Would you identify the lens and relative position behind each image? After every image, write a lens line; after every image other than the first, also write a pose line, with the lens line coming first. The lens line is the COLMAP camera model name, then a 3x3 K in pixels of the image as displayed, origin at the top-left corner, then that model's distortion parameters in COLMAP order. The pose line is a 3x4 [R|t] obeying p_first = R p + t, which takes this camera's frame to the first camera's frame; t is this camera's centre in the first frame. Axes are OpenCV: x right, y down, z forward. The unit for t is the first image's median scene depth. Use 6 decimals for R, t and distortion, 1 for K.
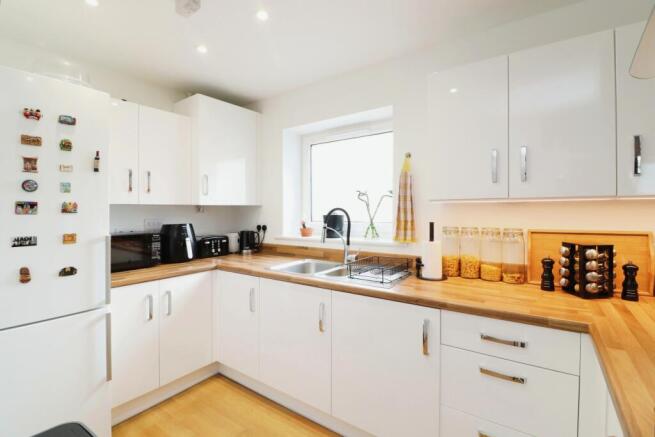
lens RADIAL K [[299.5, 0, 323.7], [0, 299.5, 212.1], [0, 0, 1]] dist [-0.019545, -0.001895]
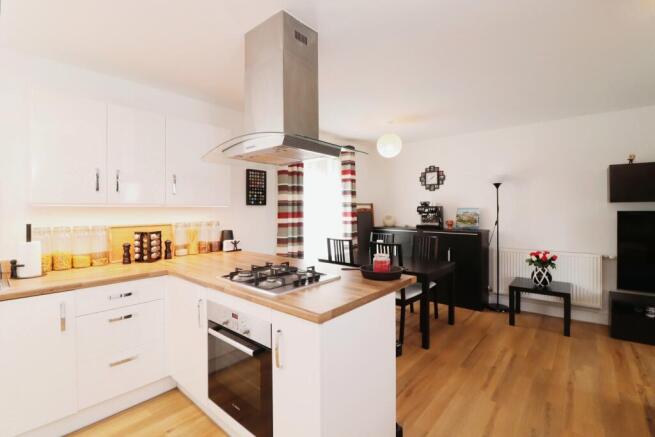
lens RADIAL K [[299.5, 0, 322.0], [0, 299.5, 213.9], [0, 0, 1]] dist [-0.019545, -0.001895]
pose [[0.091328, -0.012428, 0.995743, -0.617559], [0.008469, 0.999896, 0.011703, -0.006299], [-0.995785, 0.007364, 0.091424, -0.142686]]
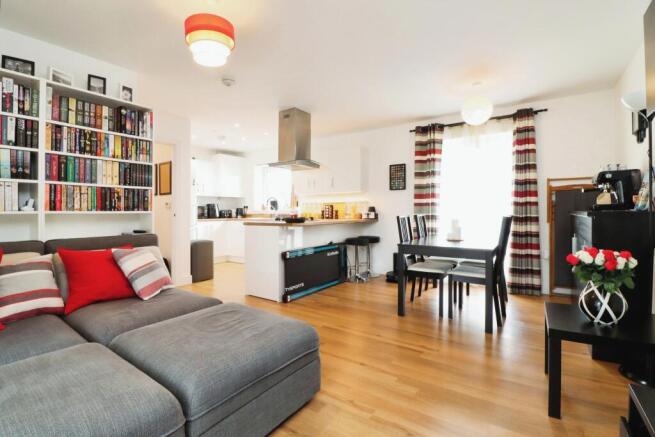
lens RADIAL K [[299.5, 0, 326.2], [0, 299.5, 215.6], [0, 0, 1]] dist [-0.019545, -0.001895]
pose [[0.999695, -0.005029, 0.024176, 0.634248], [0.004783, 0.999936, 0.010242, 0.169522], [-0.024226, -0.010123, 0.999655, -2.354948]]
